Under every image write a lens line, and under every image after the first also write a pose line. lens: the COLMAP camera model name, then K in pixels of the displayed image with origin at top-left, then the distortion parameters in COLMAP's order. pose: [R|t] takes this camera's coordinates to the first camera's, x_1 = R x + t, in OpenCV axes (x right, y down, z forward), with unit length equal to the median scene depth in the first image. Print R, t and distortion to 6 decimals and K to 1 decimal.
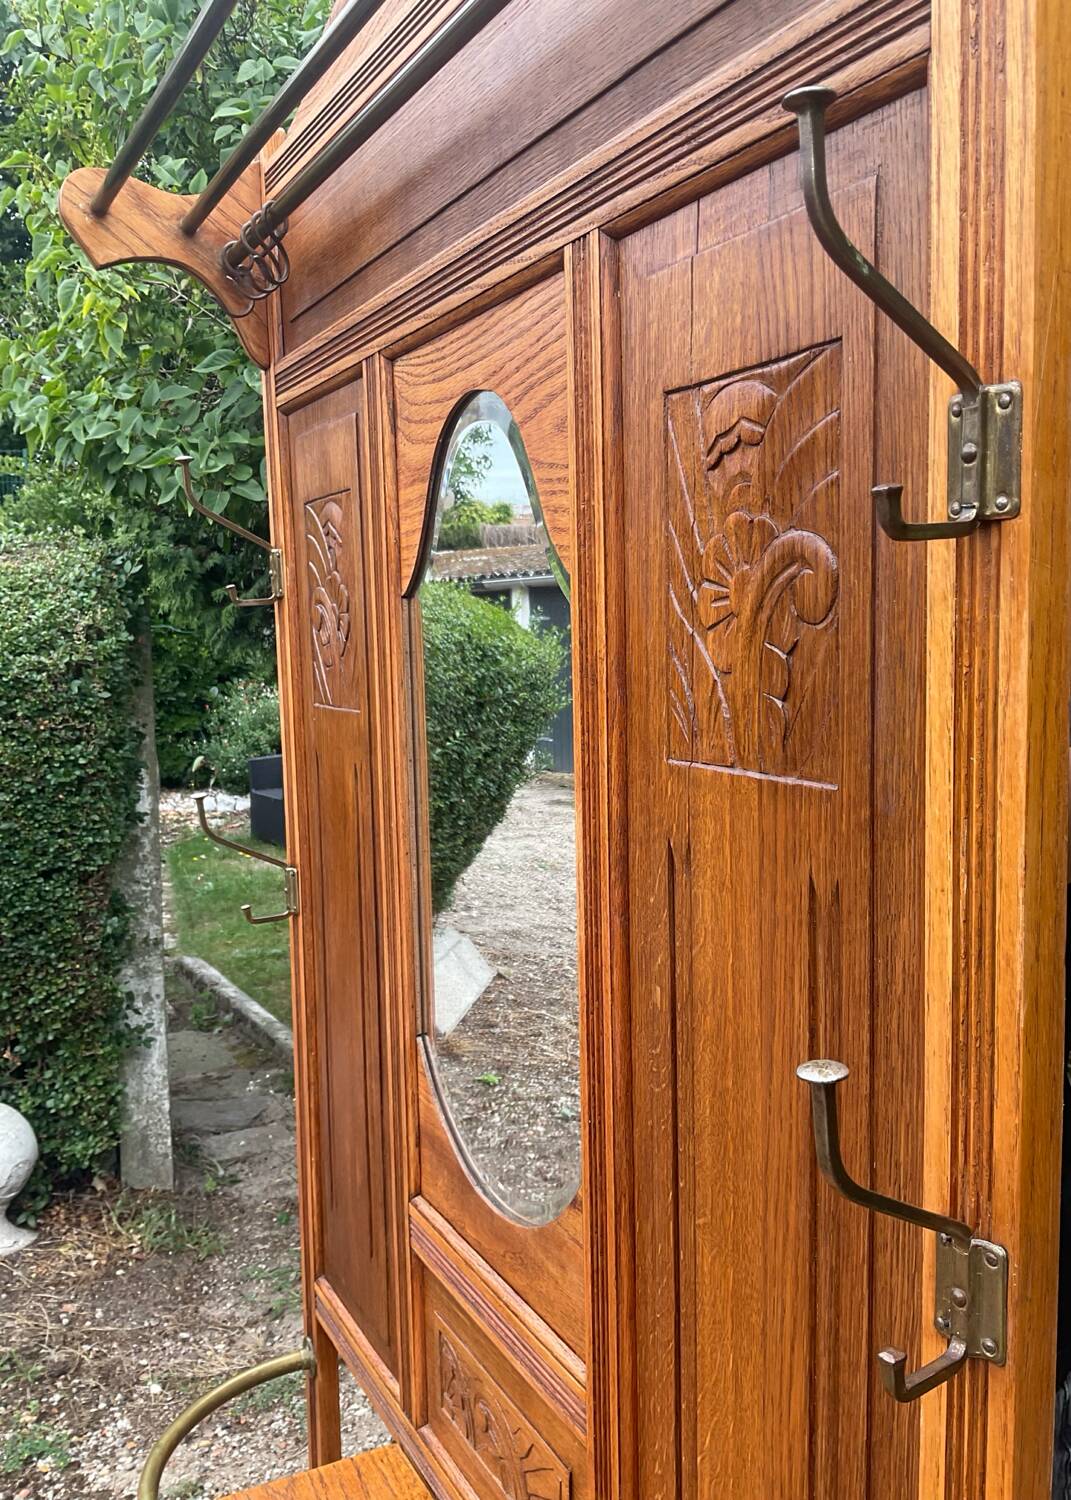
lens RADIAL K [[1233.8, 0, 568.2], [0, 1233.8, 746.5], [0, 0, 1]] dist [0.109675, -0.229202]
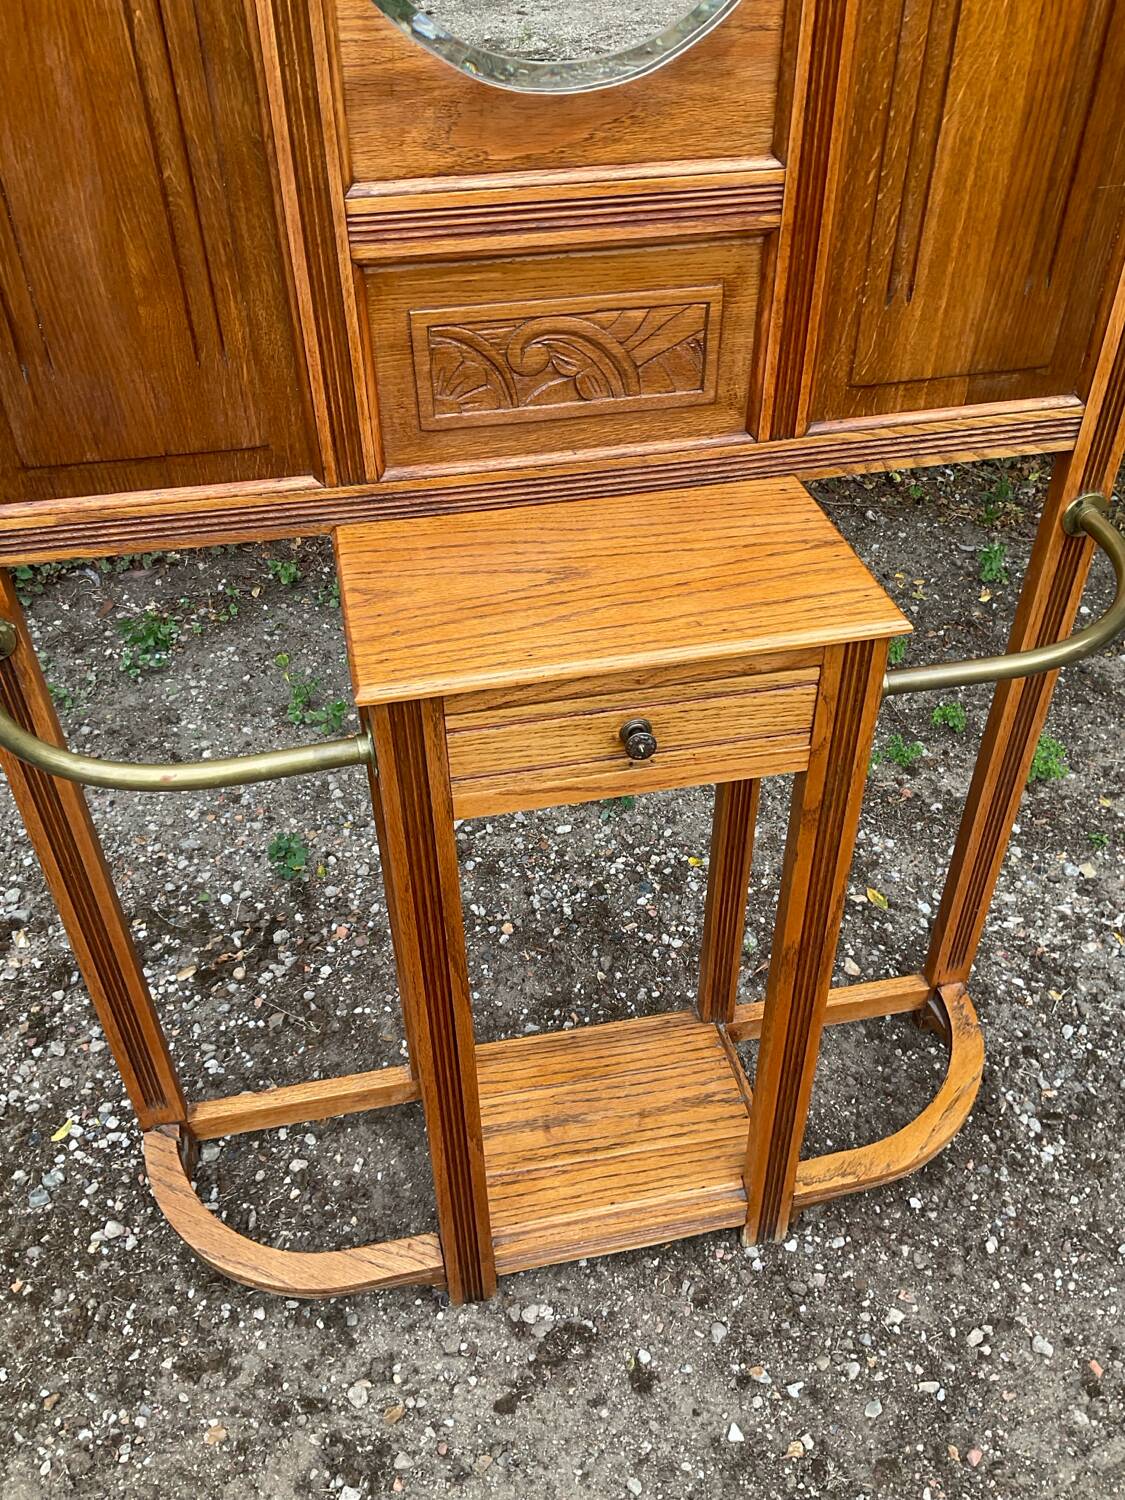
lens RADIAL K [[1240.2, 0, 558.2], [0, 1240.2, 747.2], [0, 0, 1]] dist [0.097688, -0.195327]
pose [[0.293514, -0.598538, 0.745387, -1.262491], [0.096122, 0.794257, 0.599930, 0.260603], [-0.951110, -0.104439, 0.290658, 0.883142]]
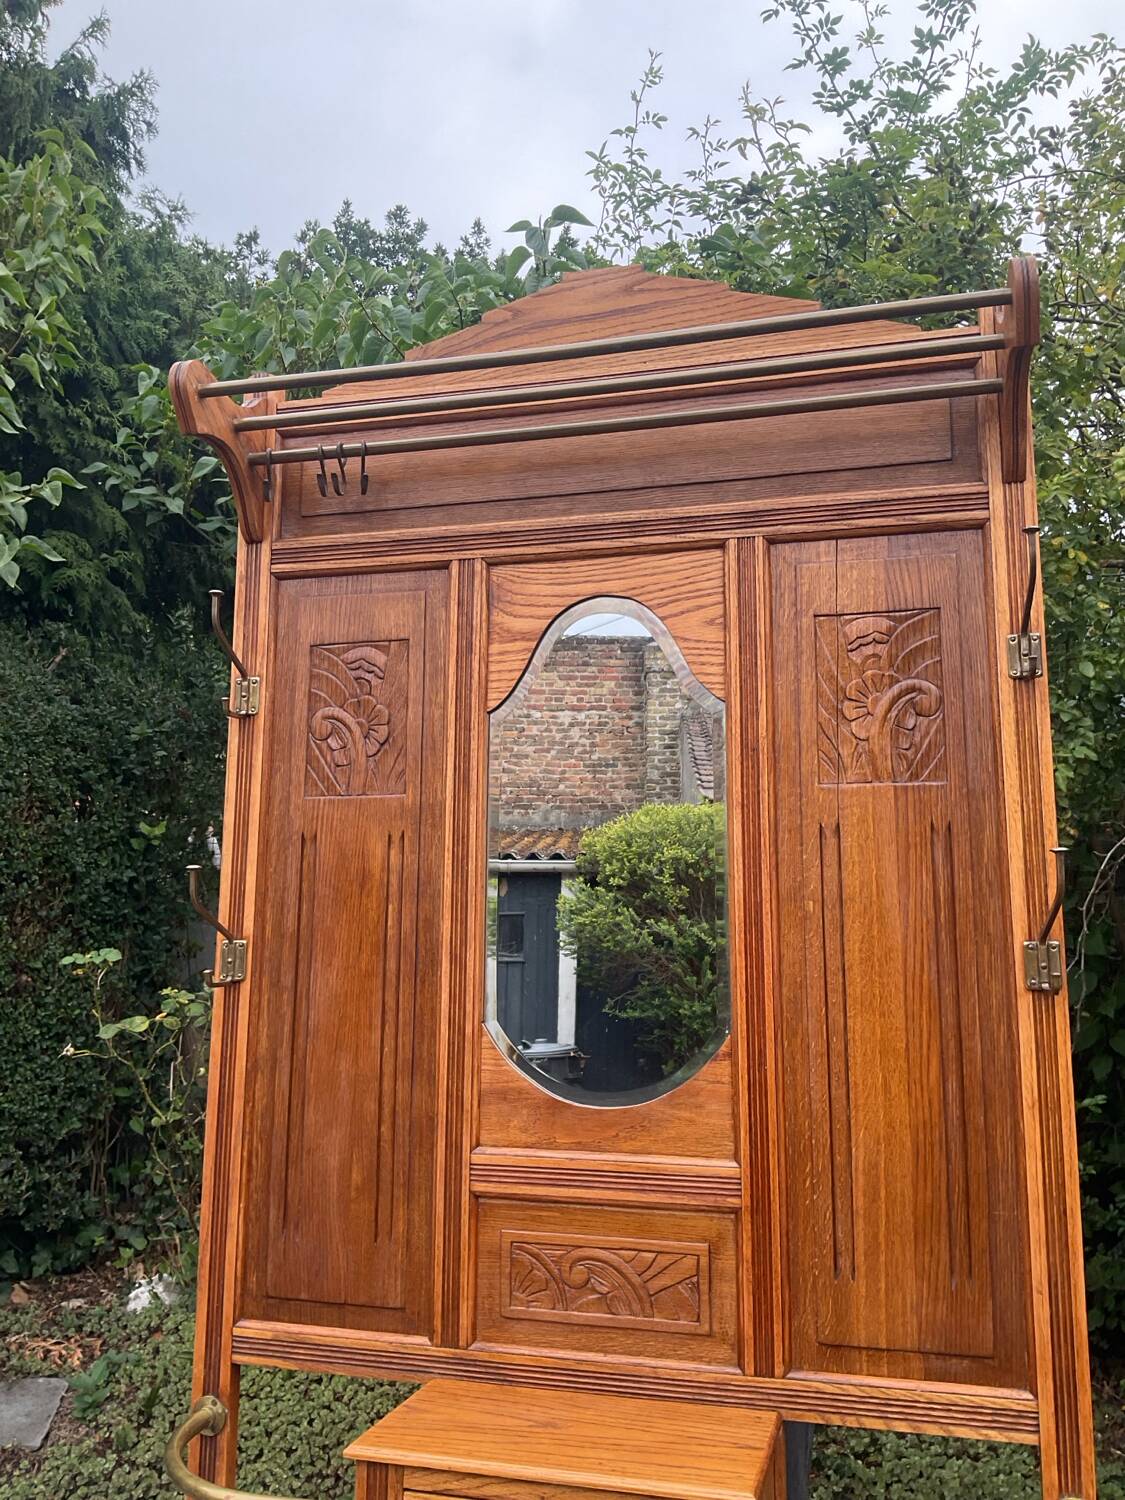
lens RADIAL K [[1240.2, 0, 558.2], [0, 1240.2, 747.2], [0, 0, 1]] dist [0.097688, -0.195327]
pose [[0.695086, 0.149020, 0.703313, -1.540585], [0.047467, 0.966634, -0.251725, 0.412780], [-0.717358, 0.208355, 0.664820, -0.066447]]
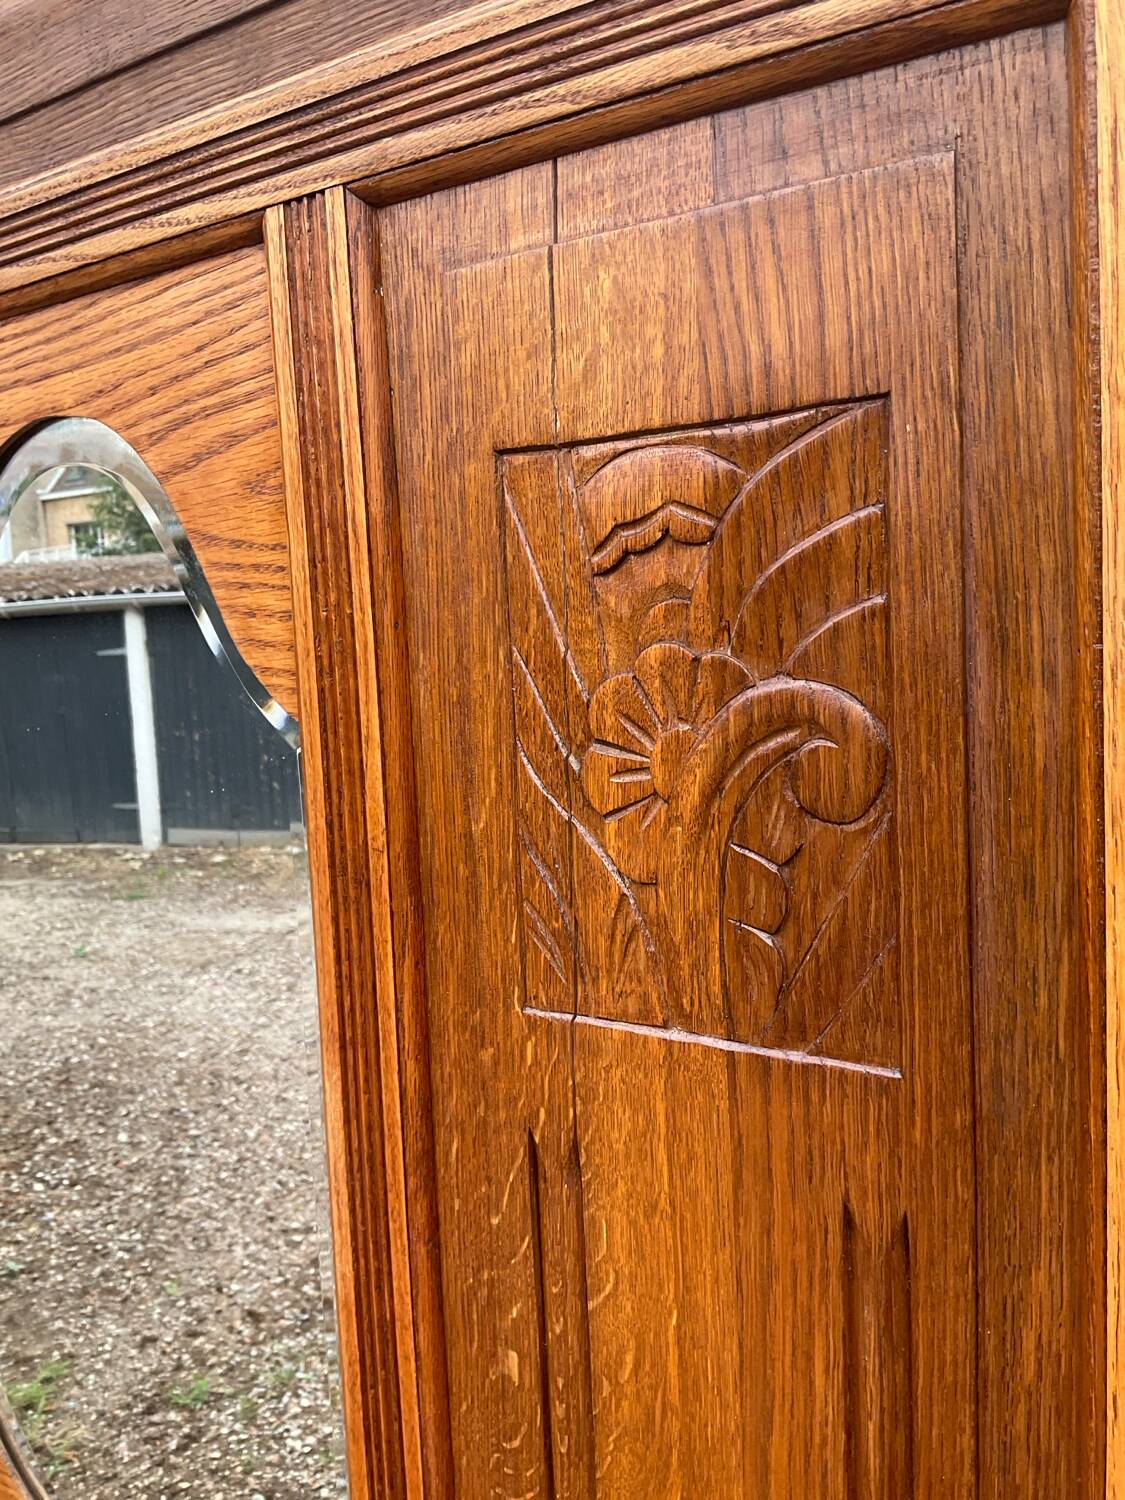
lens RADIAL K [[1260.2, 0, 551.6], [0, 1260.2, 743.7], [0, 0, 1]] dist [0.087808, -0.183829]
pose [[0.892559, -0.063496, 0.446438, -0.178450], [0.072804, 0.997339, -0.003705, -0.114891], [-0.445015, 0.035809, 0.894807, 0.361735]]
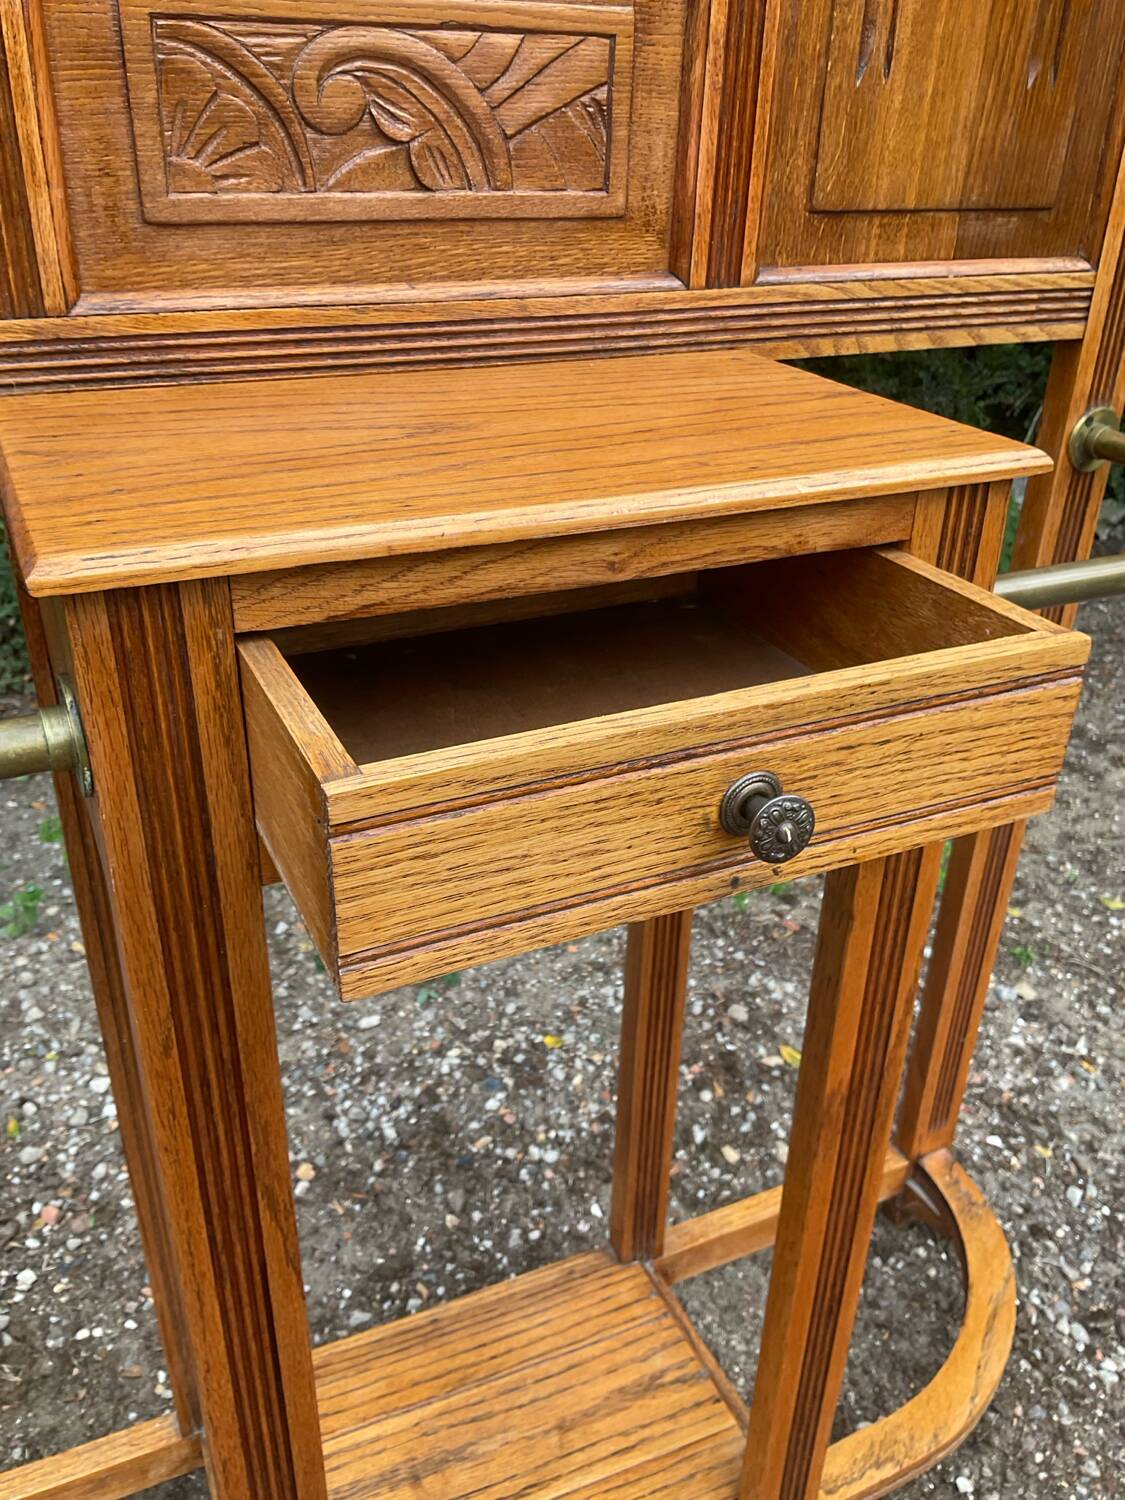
lens RADIAL K [[1253.7, 0, 566.4], [0, 1253.7, 742.9], [0, 0, 1]] dist [0.095140, -0.204070]
pose [[0.064465, -0.458087, 0.886567, -0.925987], [0.062807, 0.888516, 0.454527, 0.709733], [-0.995942, 0.026381, 0.086049, 1.126041]]
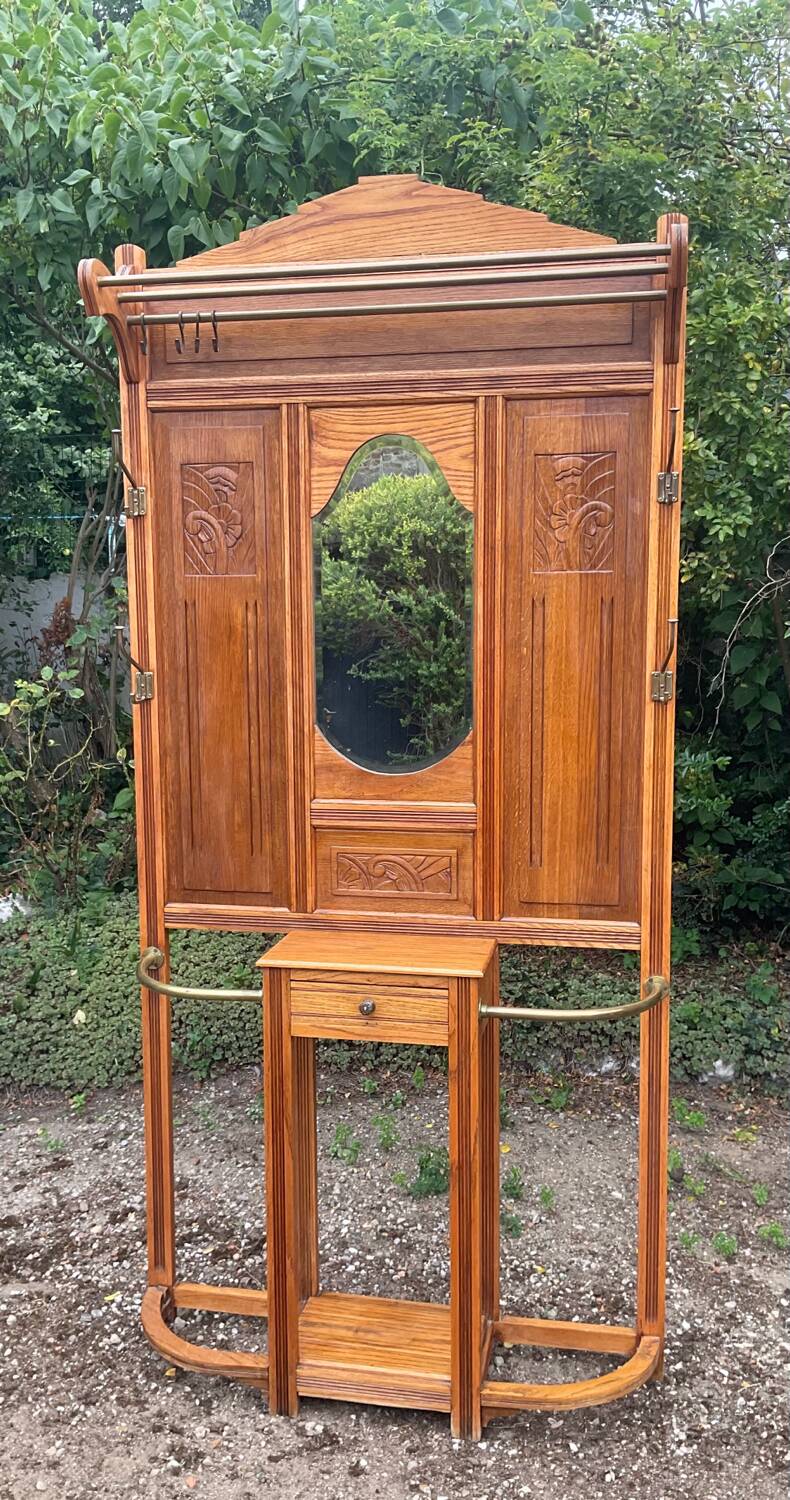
lens RADIAL K [[1288.0, 0, 366.7], [0, 1288.0, 777.8], [0, 0, 1]] dist [0.110845, -0.226939]
pose [[0.647612, -0.086645, 0.757028, -2.512434], [0.069073, 0.996099, 0.054919, 0.297432], [-0.758833, 0.016724, 0.651070, -0.748552]]
